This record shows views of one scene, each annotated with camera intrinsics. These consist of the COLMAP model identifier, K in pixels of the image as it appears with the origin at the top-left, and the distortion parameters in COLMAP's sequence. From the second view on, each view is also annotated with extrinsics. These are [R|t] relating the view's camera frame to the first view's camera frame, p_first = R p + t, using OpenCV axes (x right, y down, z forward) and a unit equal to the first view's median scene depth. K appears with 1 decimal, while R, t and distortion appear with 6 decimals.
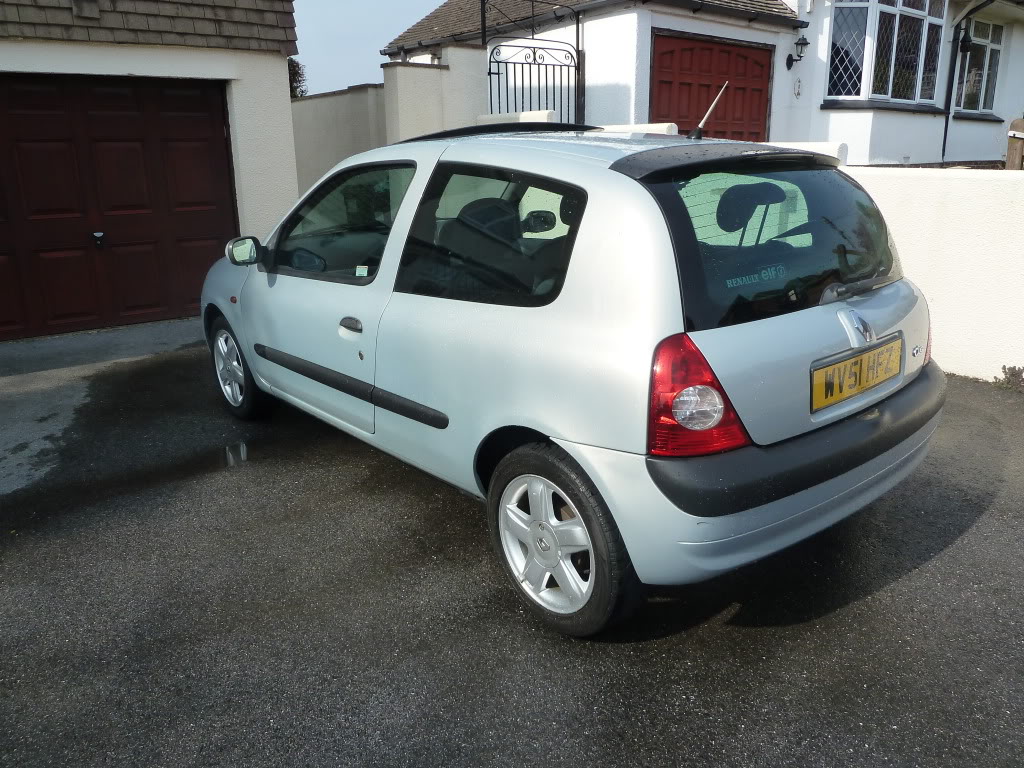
lens RADIAL K [[758.2, 0, 512.0], [0, 758.2, 384.0], [0, 0, 1]] dist [-0.030991, 0.000570]
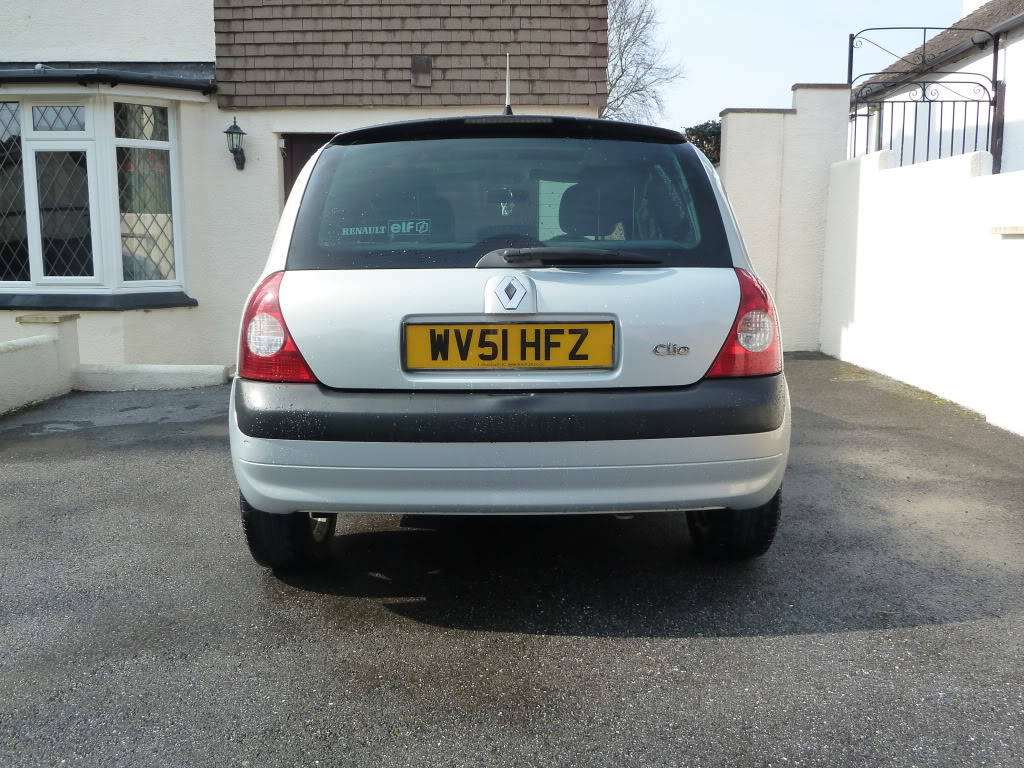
lens RADIAL K [[855.3, 0, 512.0], [0, 855.3, 384.0], [0, 0, 1]] dist [-0.024968, -0.006753]
pose [[0.773922, 0.114870, -0.622776, 1.007653], [-0.196990, 0.978291, -0.064356, 0.084506], [0.601863, 0.172487, 0.779749, 0.215378]]
